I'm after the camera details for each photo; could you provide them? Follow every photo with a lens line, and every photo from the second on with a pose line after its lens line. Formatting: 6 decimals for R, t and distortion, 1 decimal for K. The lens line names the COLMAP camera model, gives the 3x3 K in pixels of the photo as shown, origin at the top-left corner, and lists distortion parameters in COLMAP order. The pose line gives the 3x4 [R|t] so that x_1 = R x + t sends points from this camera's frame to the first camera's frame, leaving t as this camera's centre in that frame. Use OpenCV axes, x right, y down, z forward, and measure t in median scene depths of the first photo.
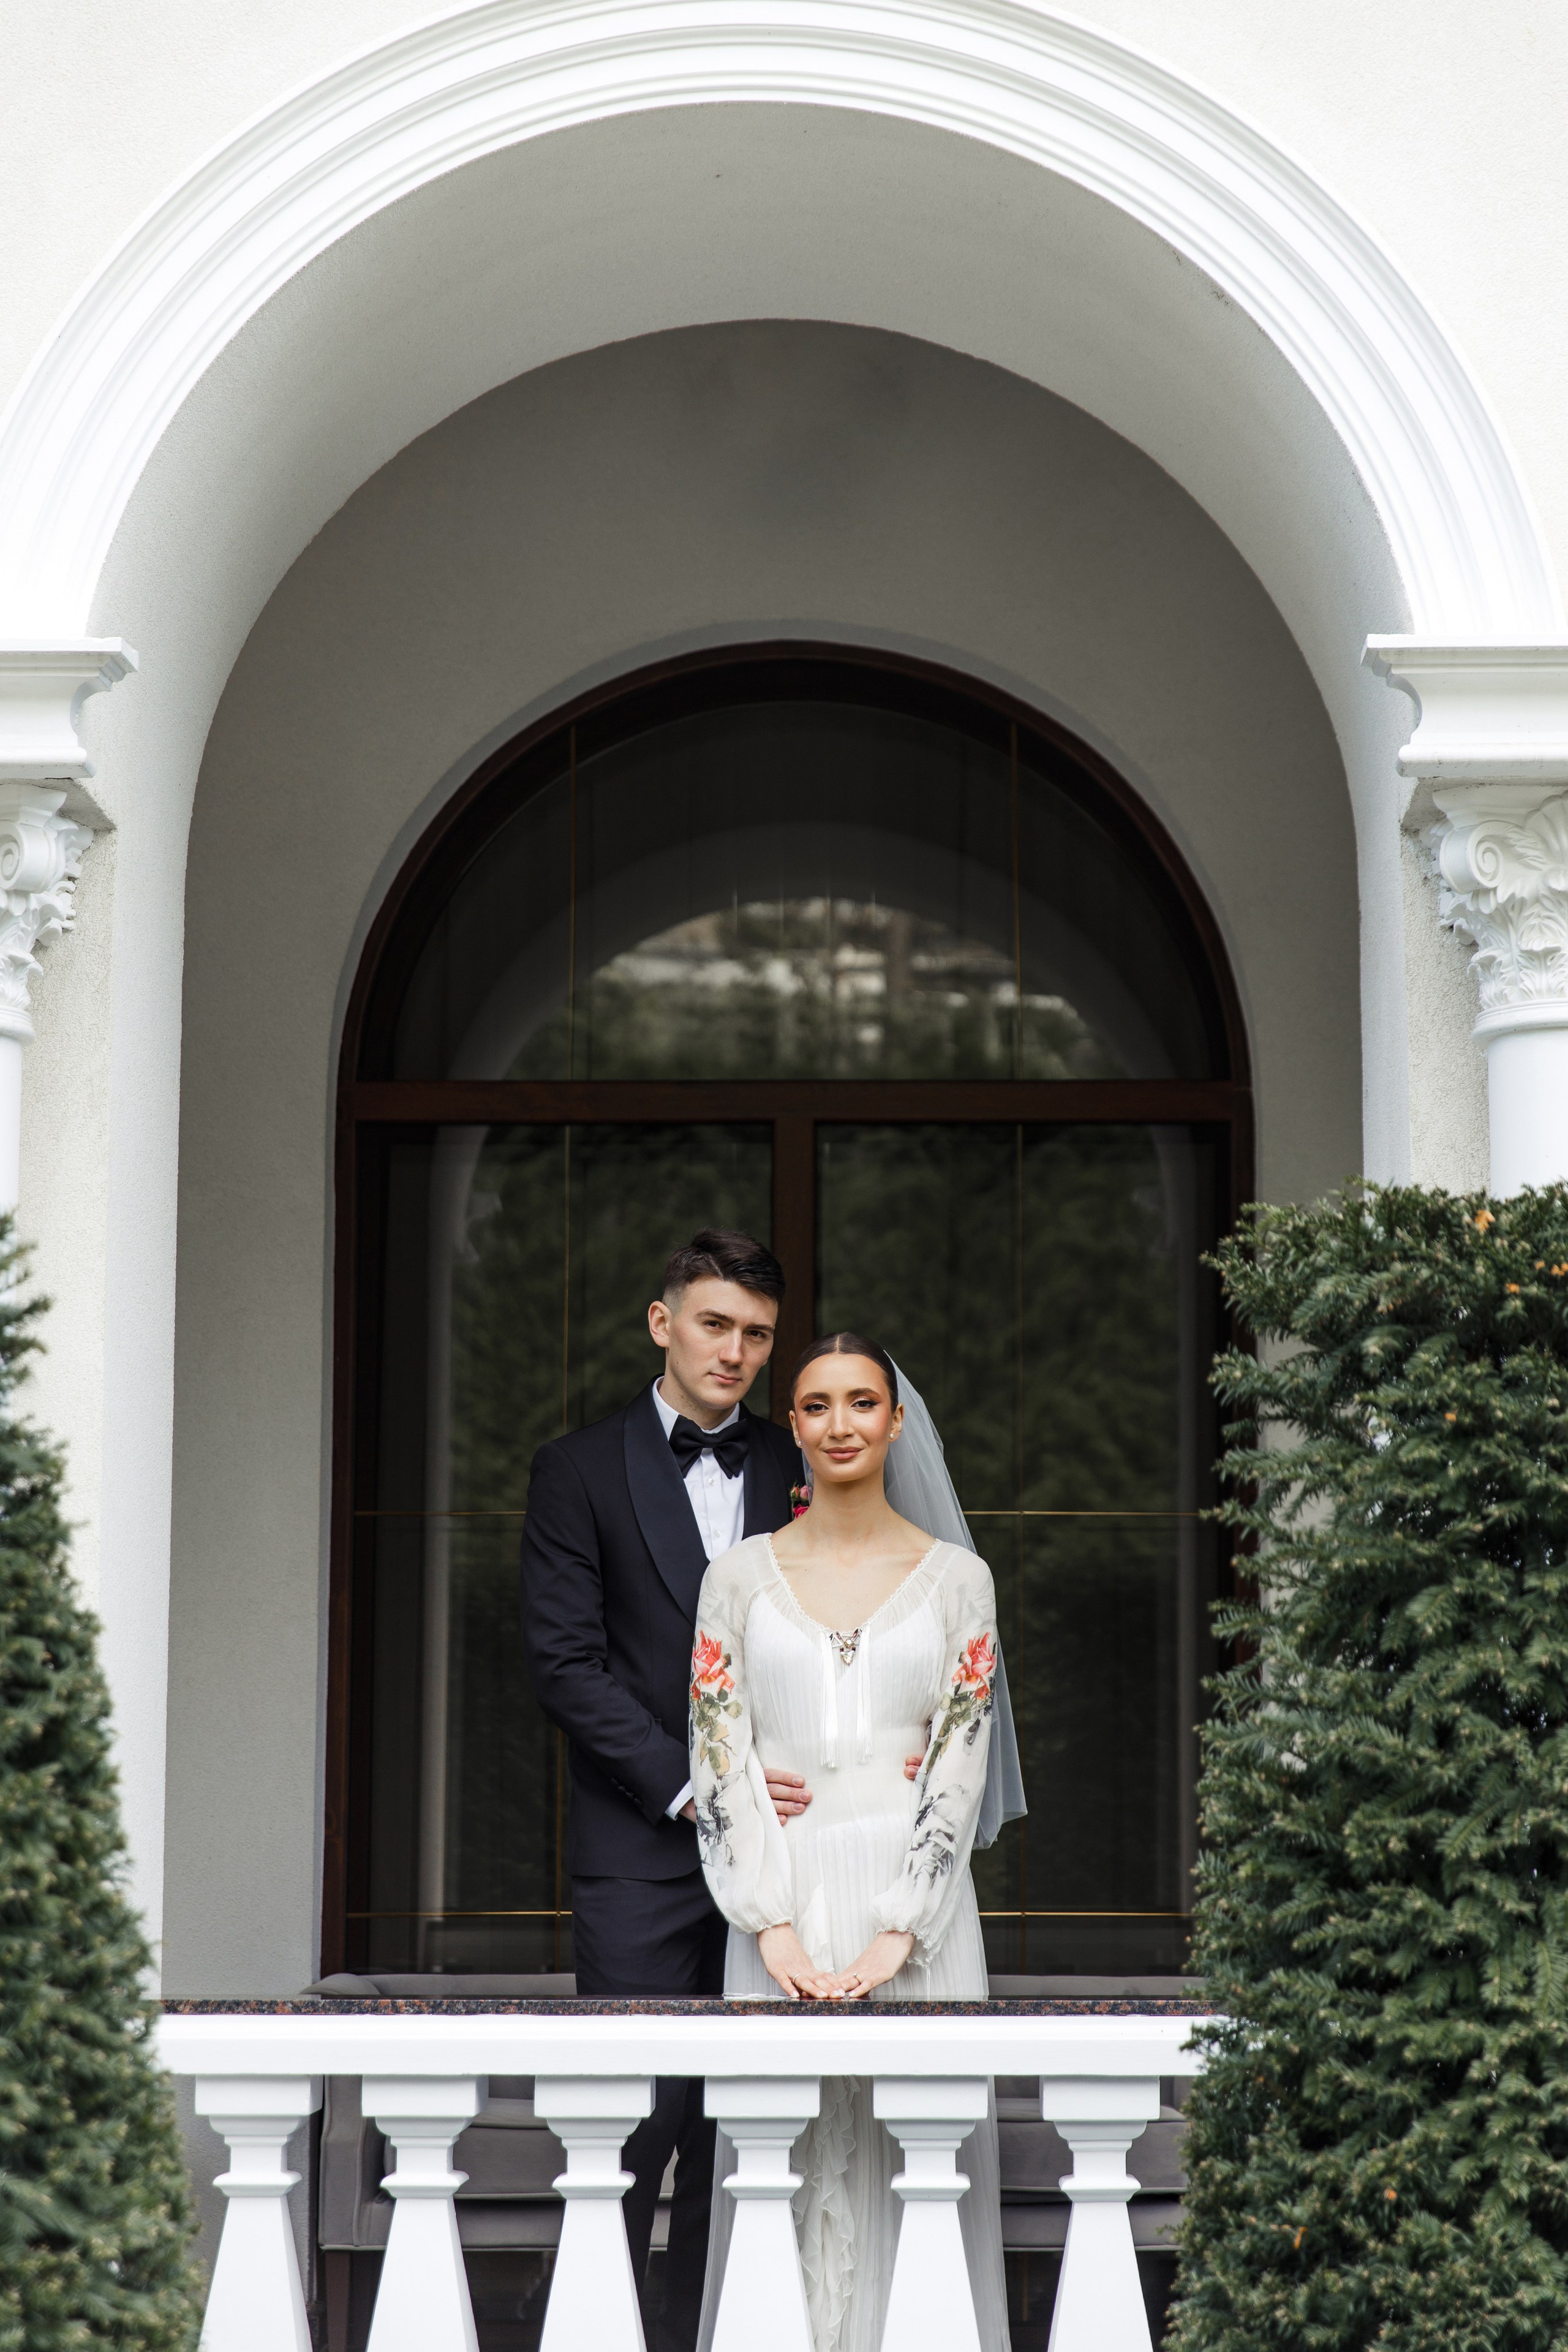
lens RADIAL K [[4658.5, 0, 784.0], [0, 4658.5, 1176.0], [0, 0, 1]] dist [-0.054555, 0.455534]
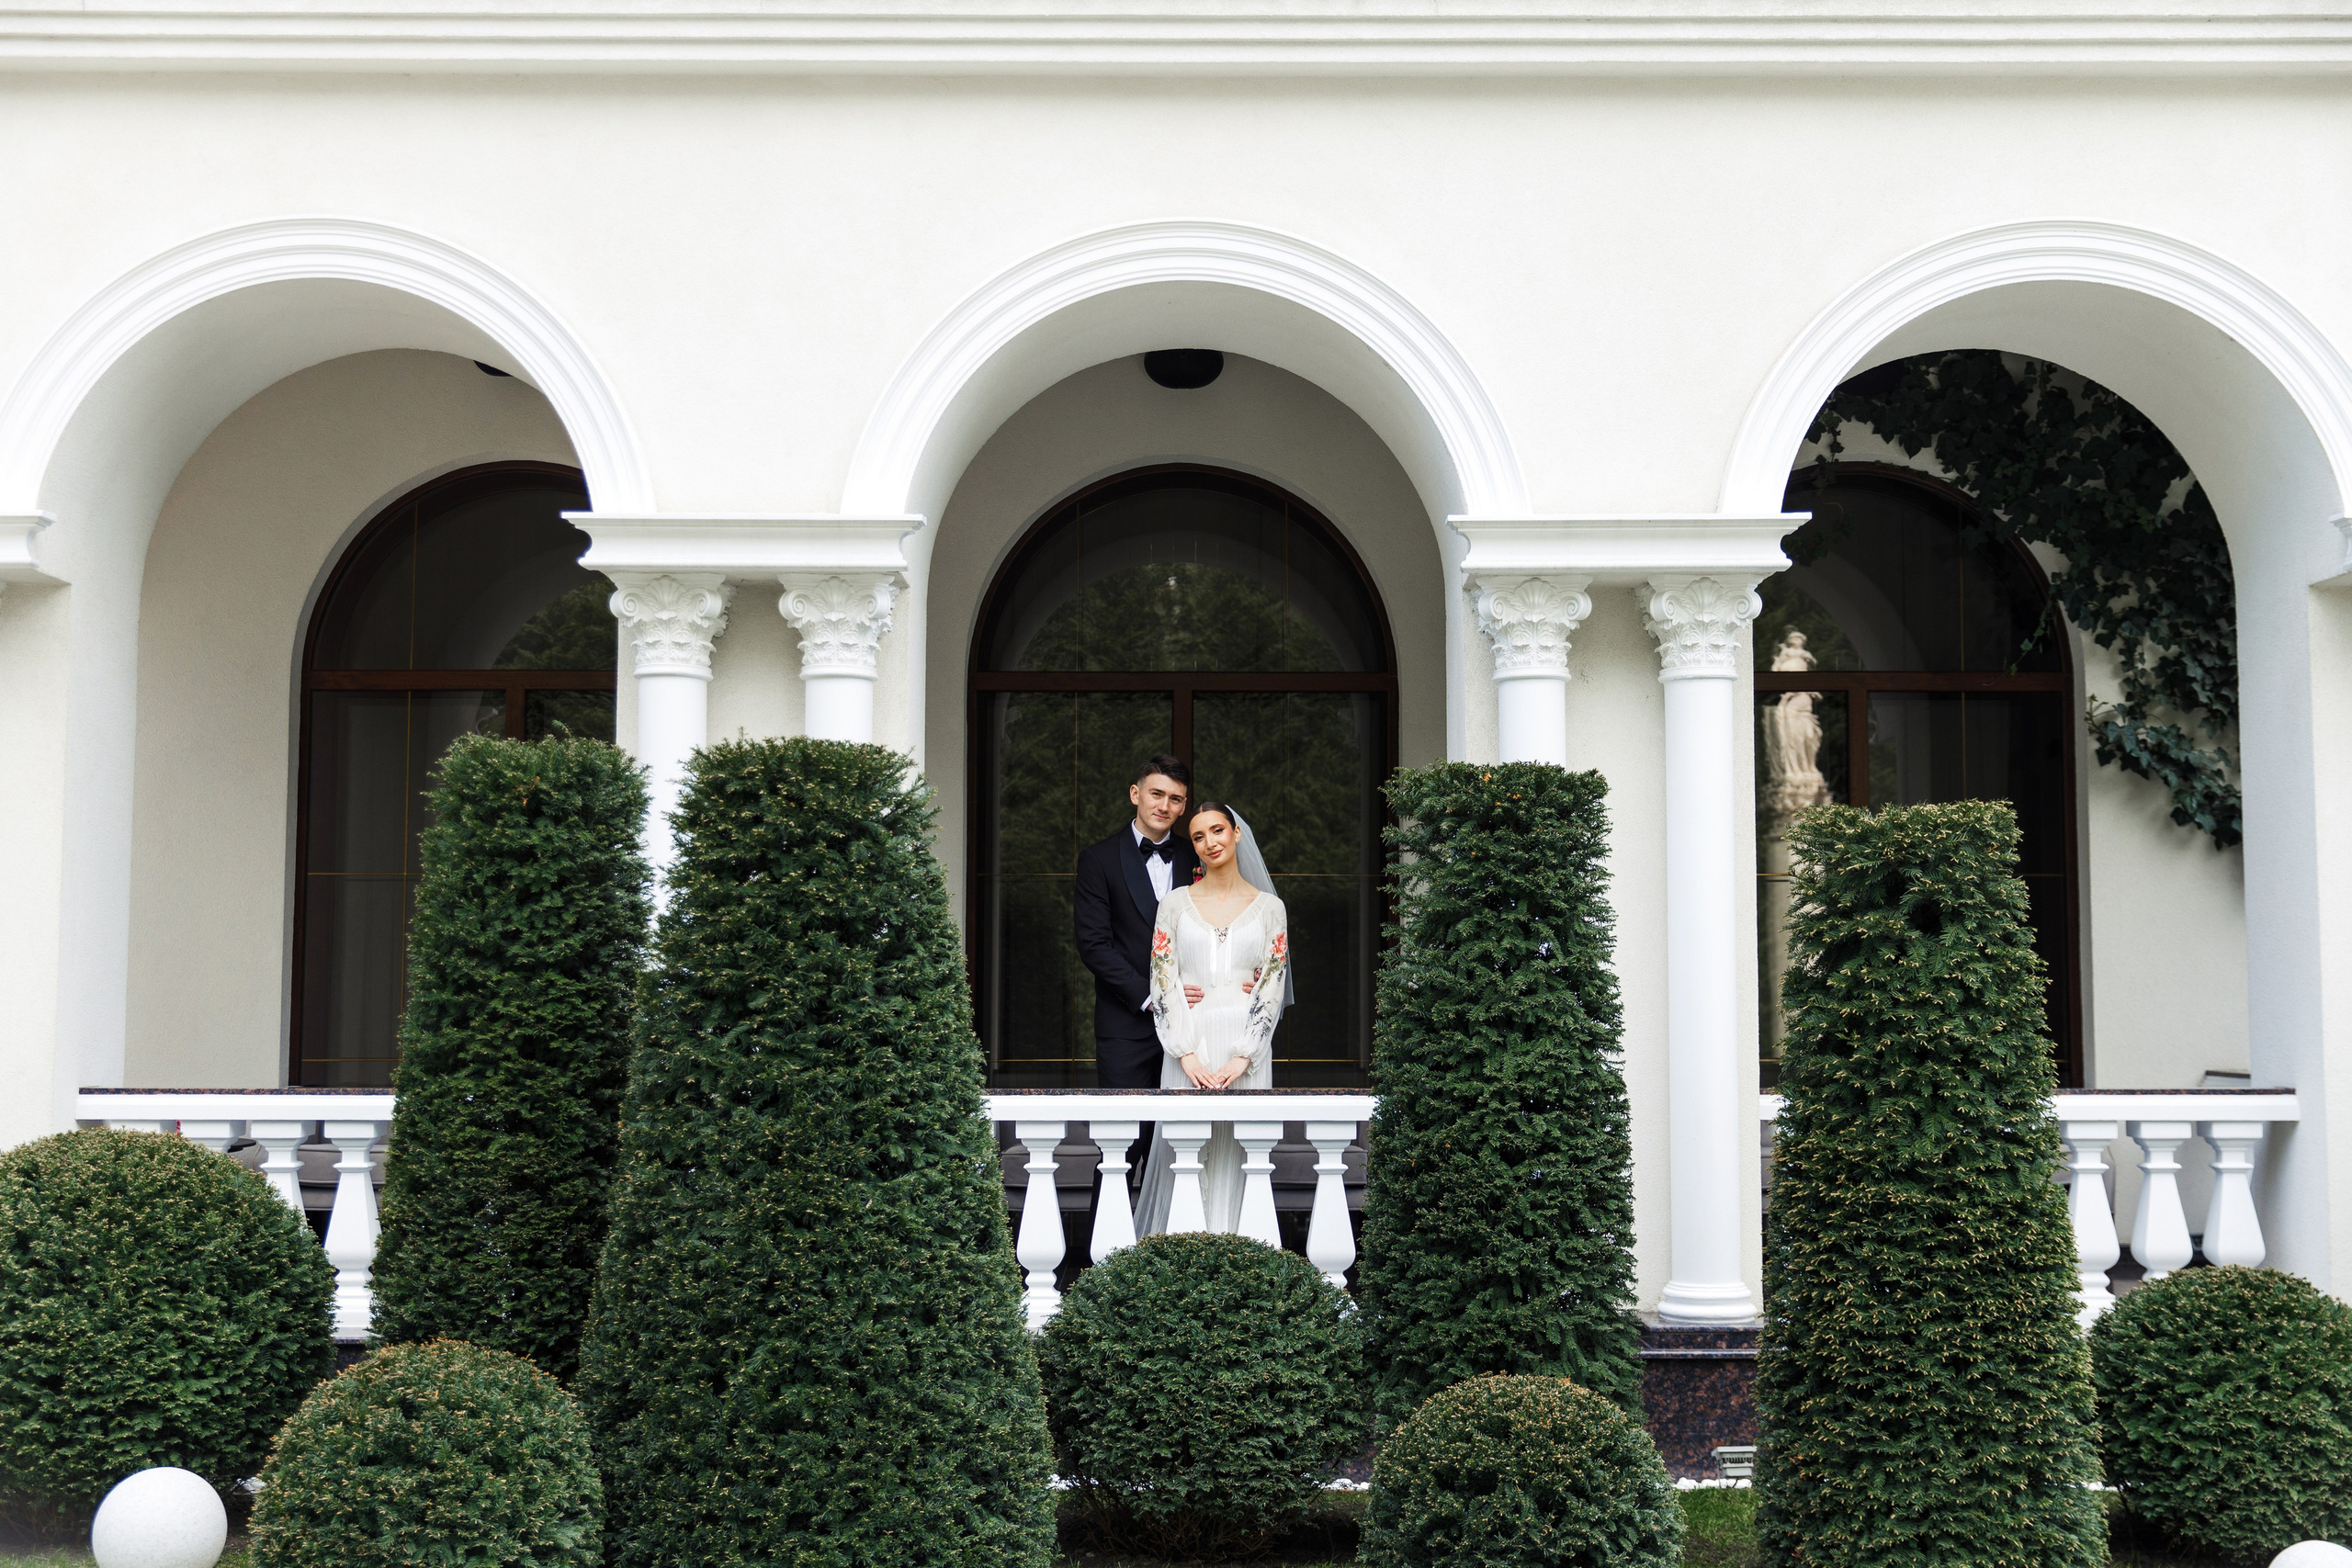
lens RADIAL K [[2795.9, 0, 1138.2], [0, 2795.9, 785.8], [0, 0, 1]] dist [0.024772, 0.005435]
pose [[0.999966, 0.001138, 0.008207, -0.057219], [-0.001540, 0.998791, 0.049140, -0.062033], [-0.008141, -0.049151, 0.998758, -0.557122]]
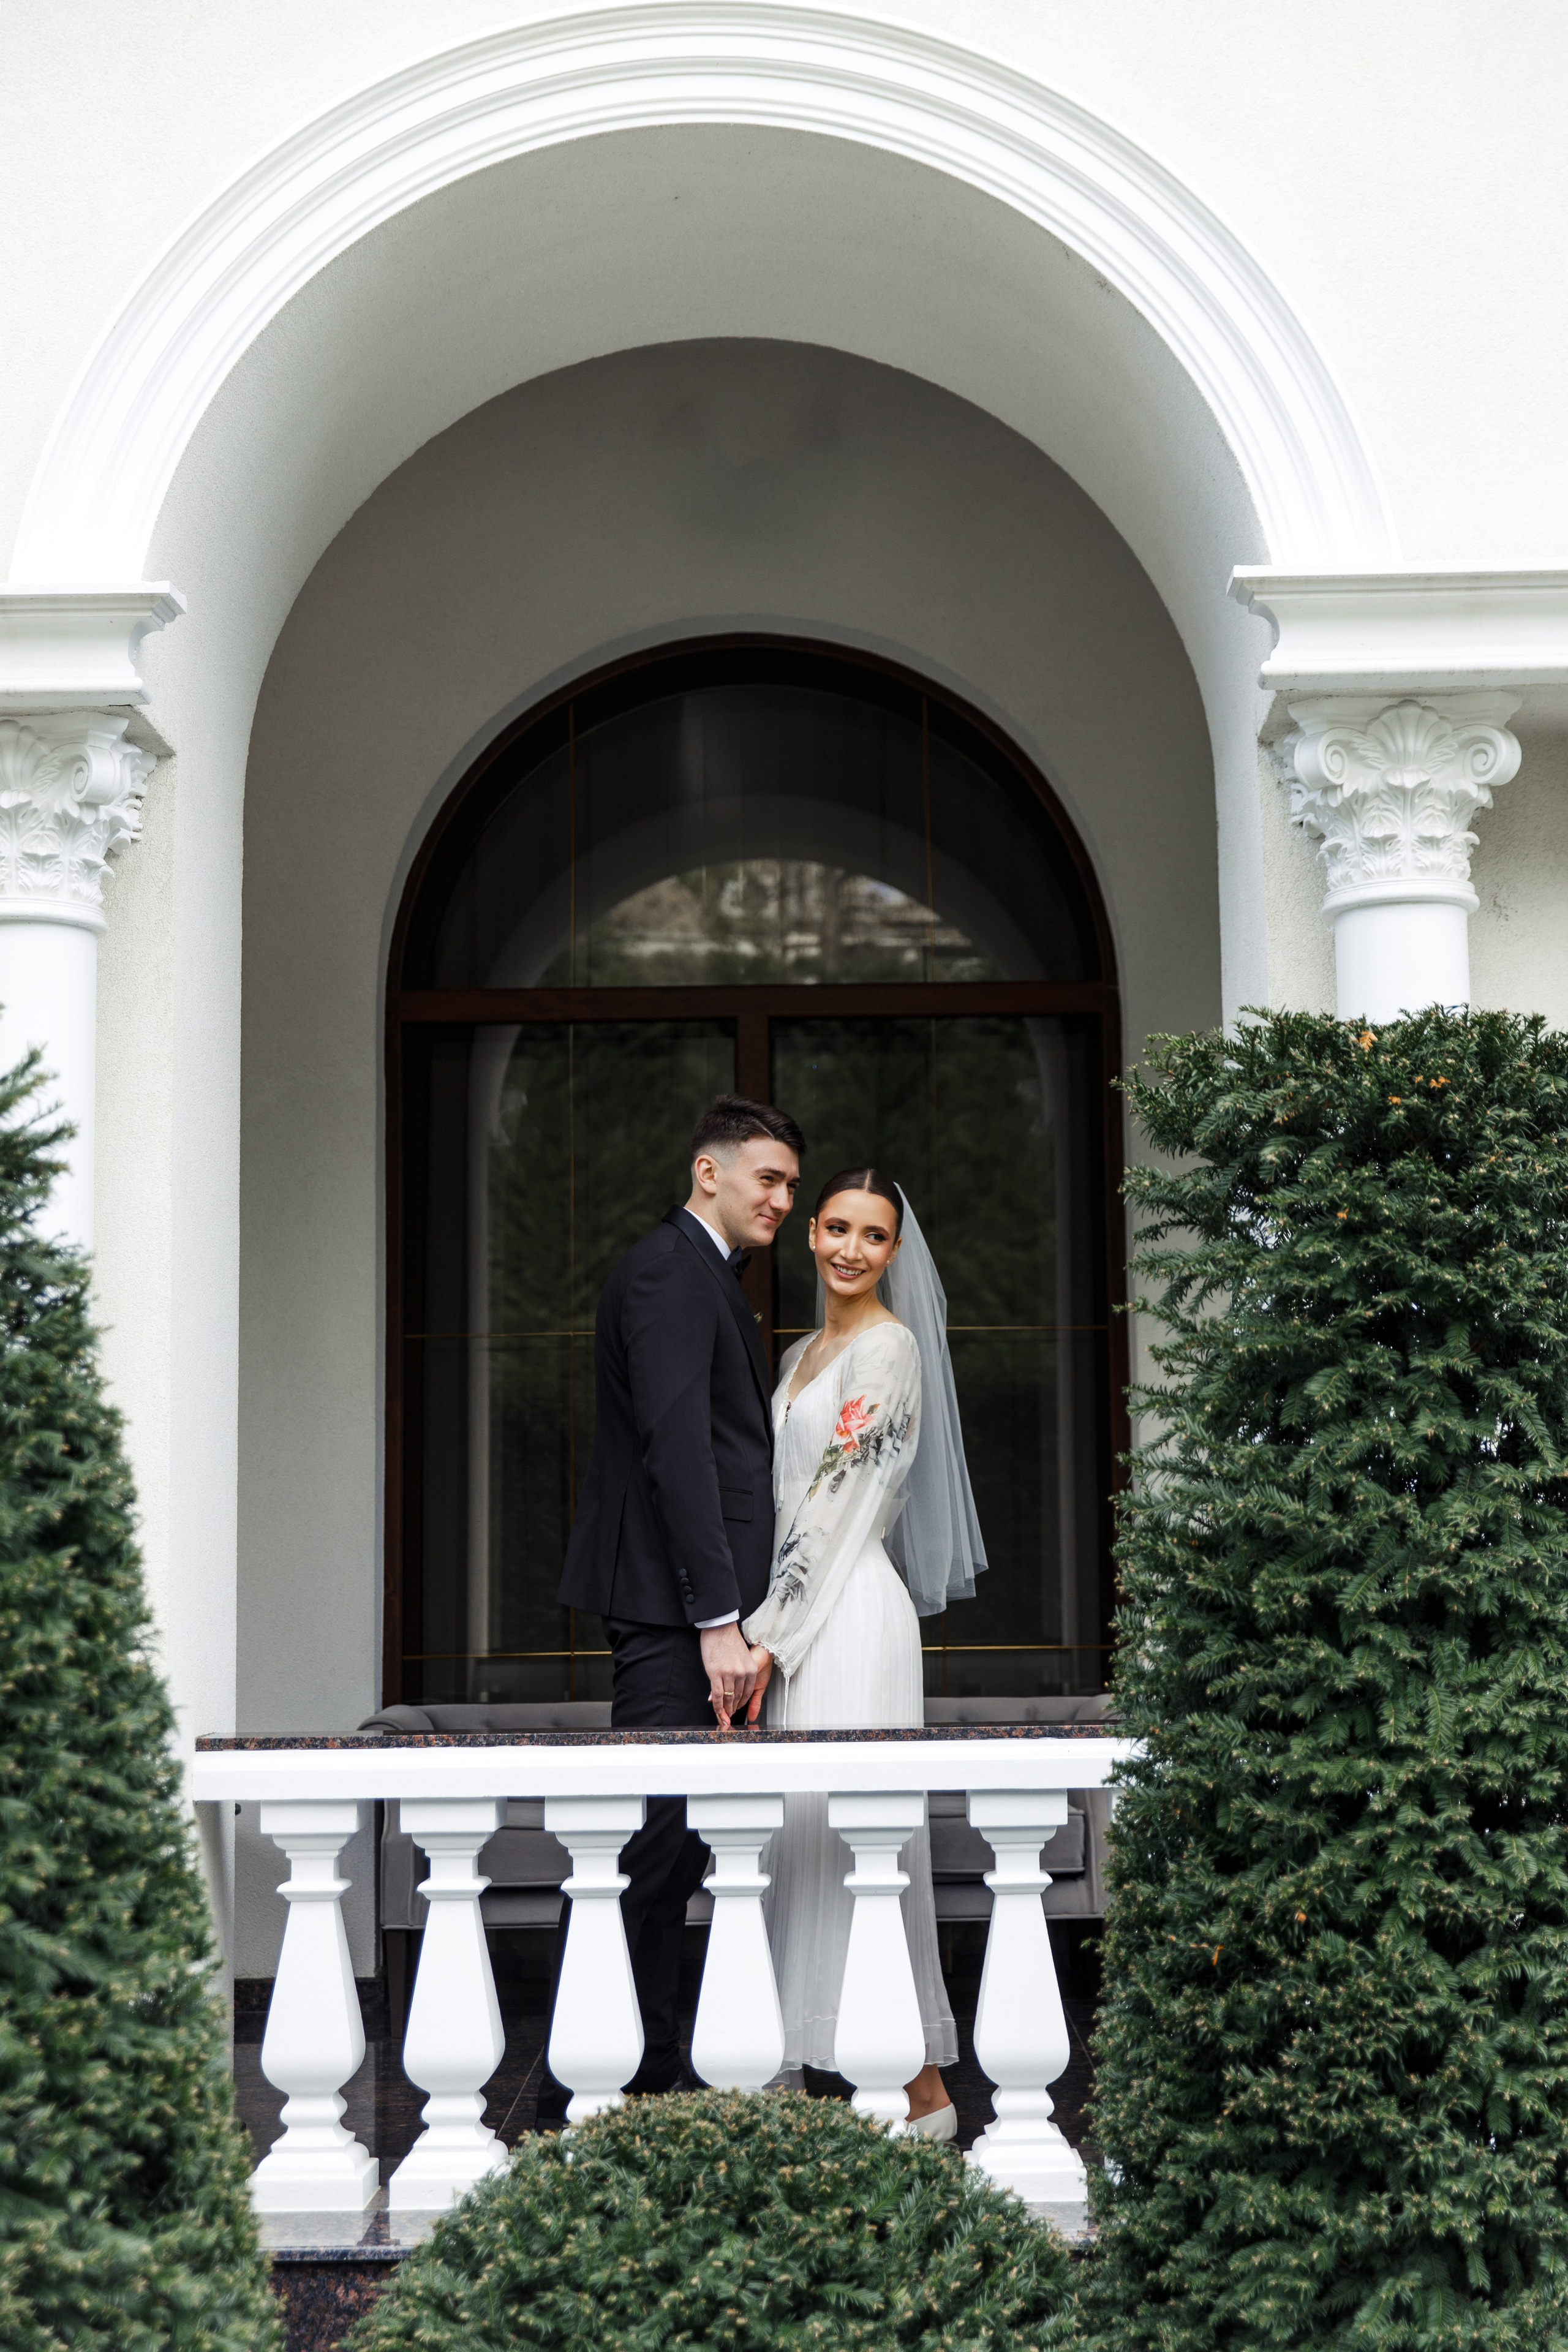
lens RADIAL K [[3359.7, 0, 805.6], [0, 3359.7, 1176.8], [0, 0, 1]] dist [-0.013968, -0.063948]
pose [[0.999776, -0.013439, 0.016364, 0.002007], [0.013087, 0.999684, 0.021470, 0.023198], [-0.016648, -0.021251, 0.999636, 0.196270]]
